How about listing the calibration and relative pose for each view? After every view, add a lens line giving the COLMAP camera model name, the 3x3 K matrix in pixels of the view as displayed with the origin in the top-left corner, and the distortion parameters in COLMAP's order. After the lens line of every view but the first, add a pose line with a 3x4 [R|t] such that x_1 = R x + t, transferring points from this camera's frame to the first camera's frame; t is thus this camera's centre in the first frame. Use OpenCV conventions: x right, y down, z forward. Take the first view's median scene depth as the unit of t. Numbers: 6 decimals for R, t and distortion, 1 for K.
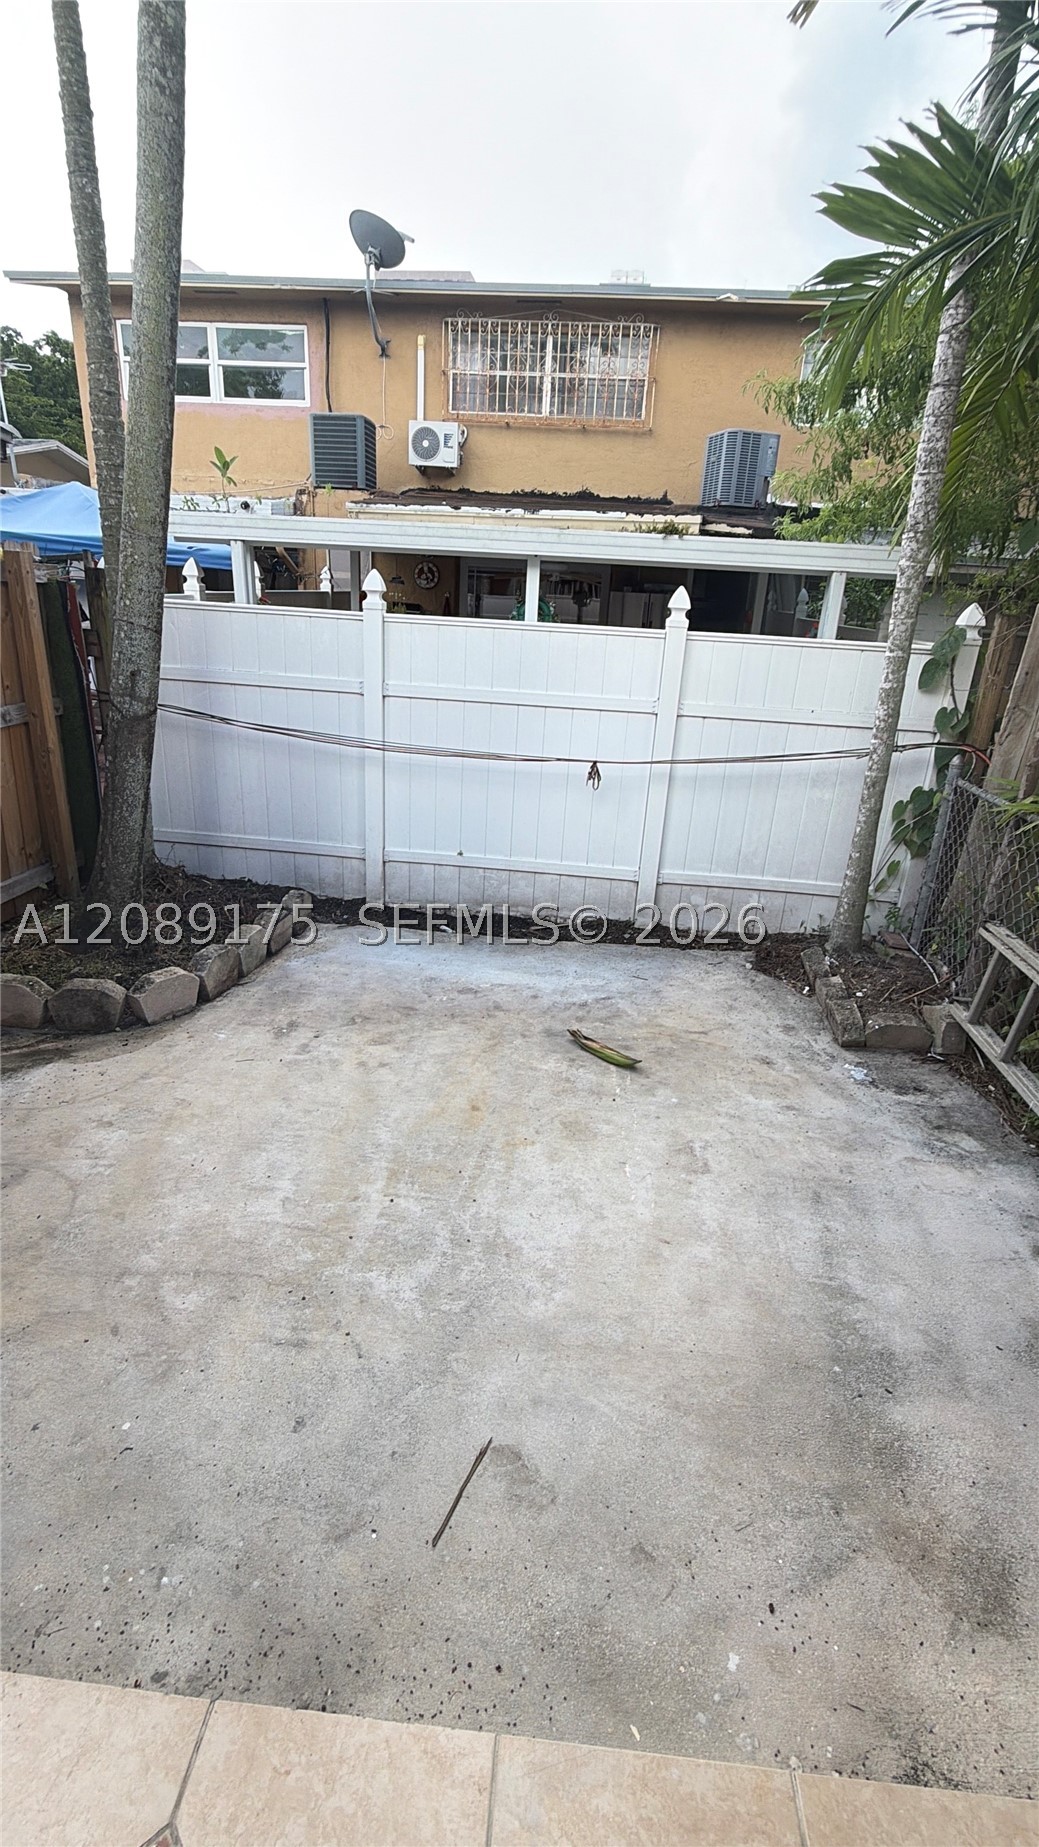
lens RADIAL K [[804.0, 0, 529.1], [0, 804.0, 927.3], [0, 0, 1]] dist [0.000249, 0.000481]
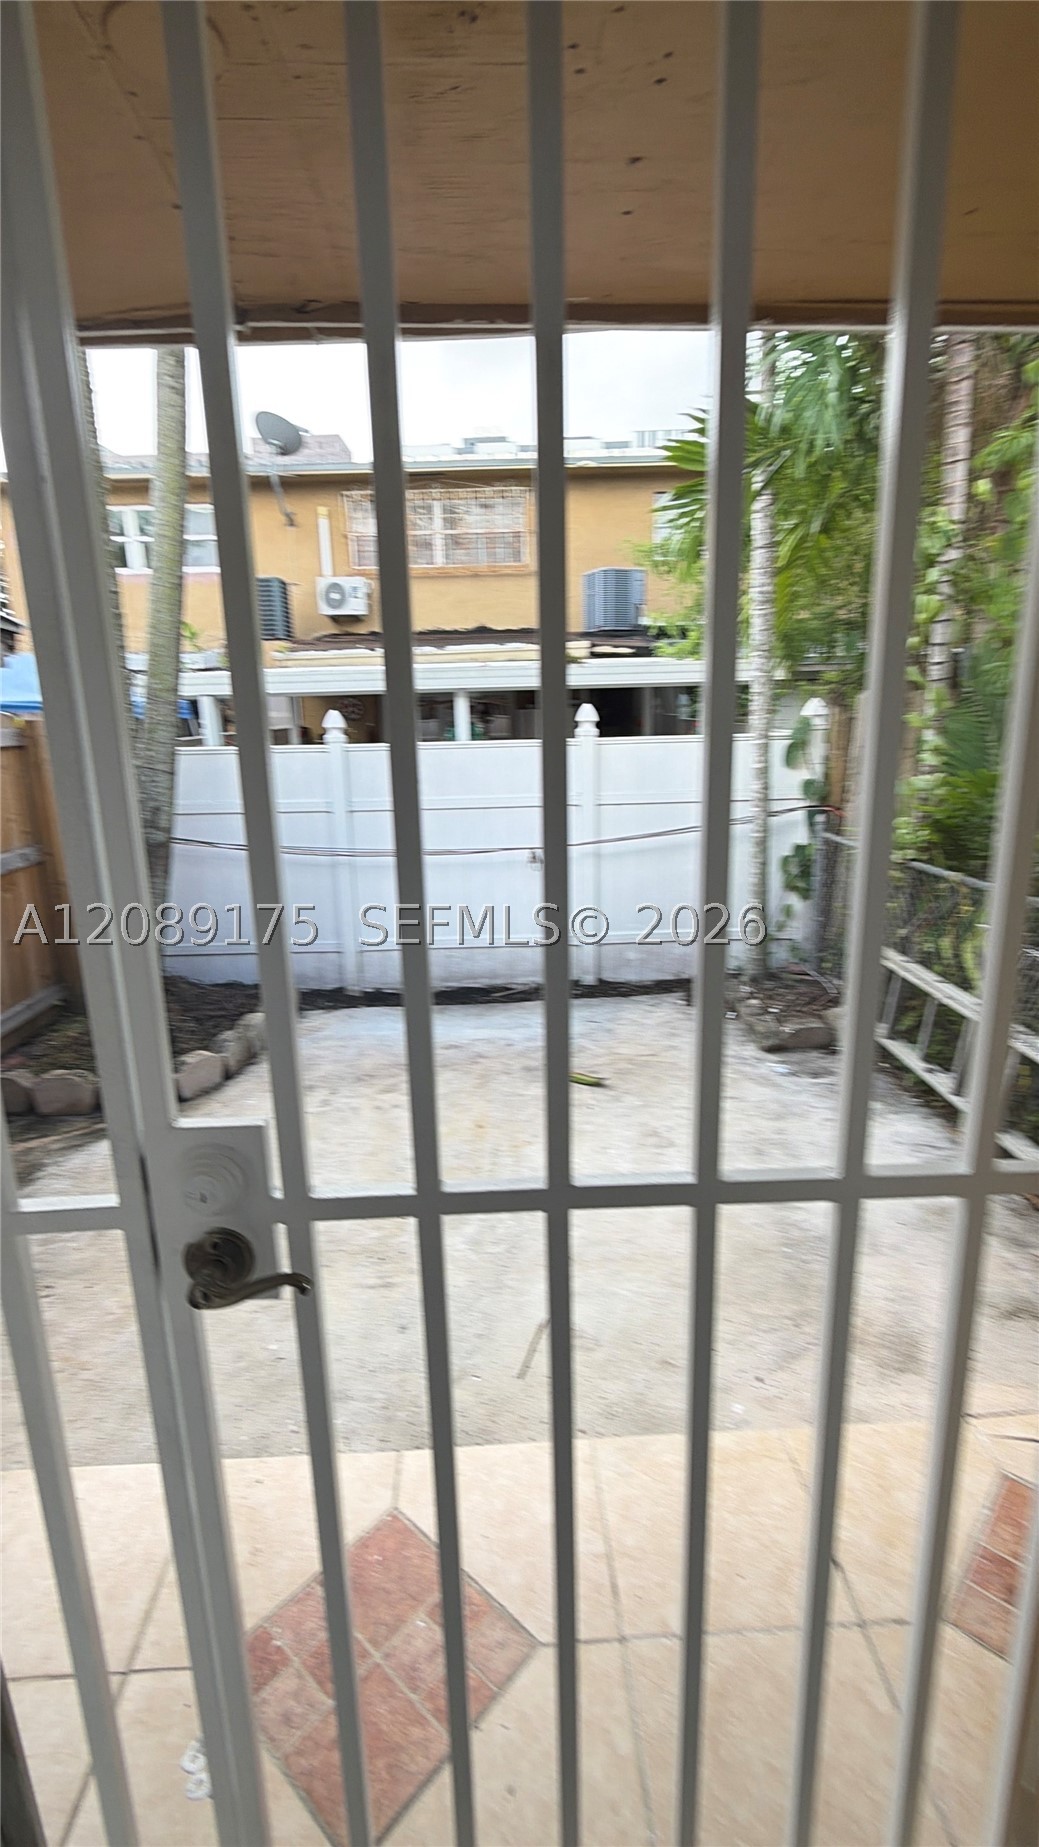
lens RADIAL K [[804.0, 0, 519.8], [0, 804.0, 935.5], [0, 0, 1]] dist [0.000249, 0.000481]
pose [[0.990675, -0.104576, 0.087336, -0.074909], [0.114411, 0.986583, -0.116461, 0.079279], [-0.073985, 0.125367, 0.989348, -0.223105]]
